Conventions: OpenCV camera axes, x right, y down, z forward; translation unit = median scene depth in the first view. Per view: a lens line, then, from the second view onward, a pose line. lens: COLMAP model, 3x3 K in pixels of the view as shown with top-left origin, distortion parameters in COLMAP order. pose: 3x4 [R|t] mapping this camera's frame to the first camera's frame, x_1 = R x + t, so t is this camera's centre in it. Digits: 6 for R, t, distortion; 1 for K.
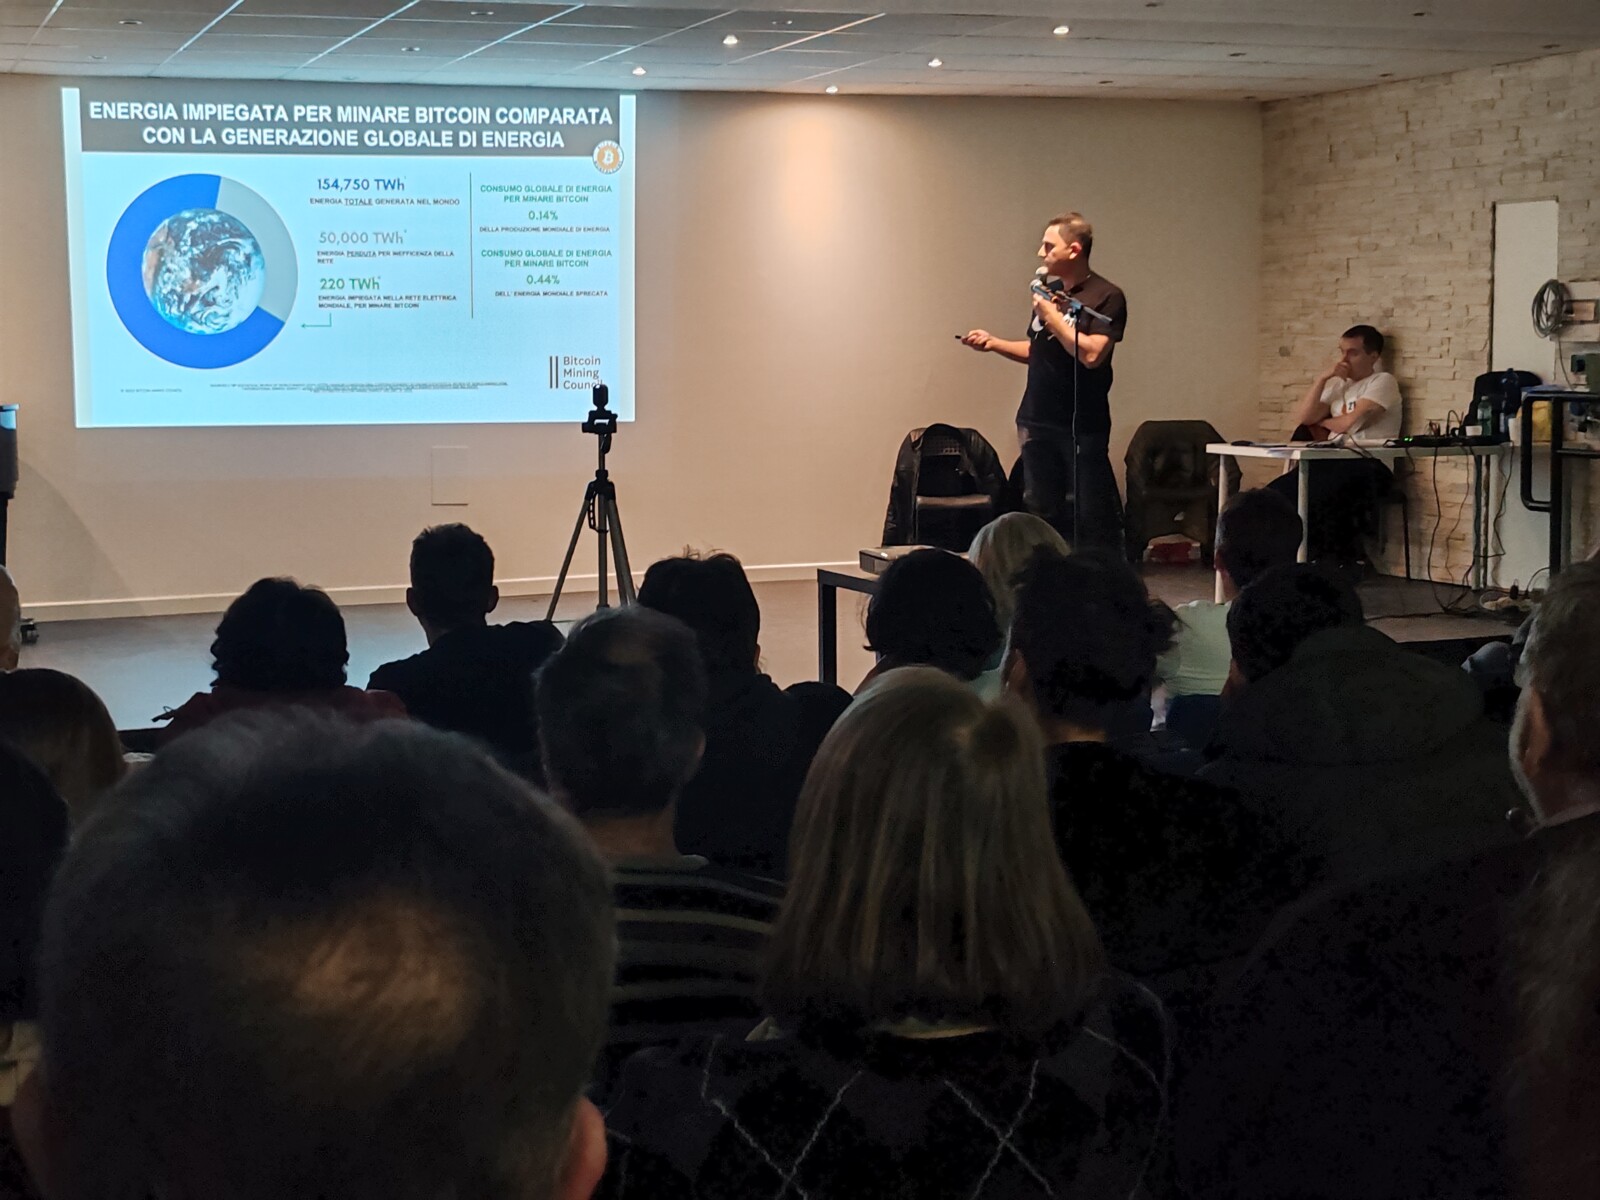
lens RADIAL K [[2463.0, 0, 800.0], [0, 2463.0, 600.0], [0, 0, 1]] dist [0.005593, 0.070279]
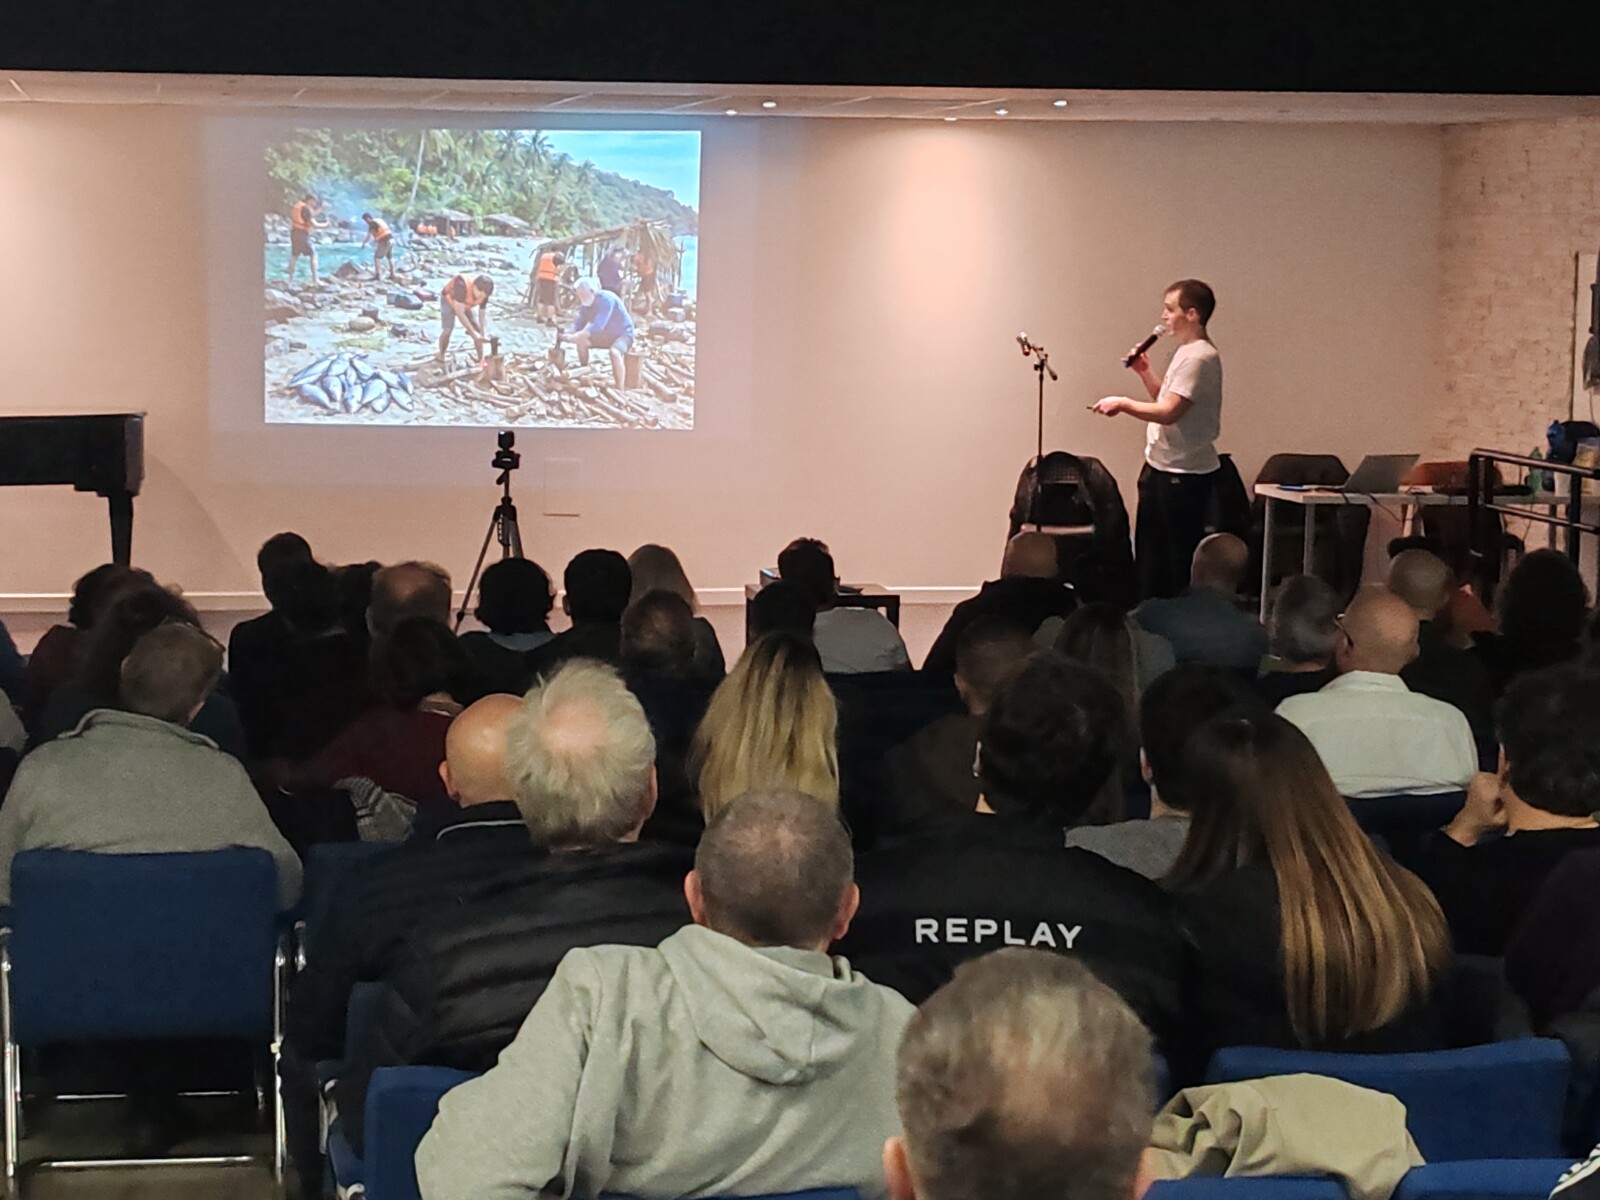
lens RADIAL K [[4031.7, 0, 800.0], [0, 4031.7, 600.0], [0, 0, 1]] dist [0.085729, 0.201480]
pose [[0.971292, 0.043913, -0.233802, 0.348548], [-0.047070, 0.998860, -0.007937, 0.006635], [0.233186, 0.018715, 0.972252, -0.628983]]
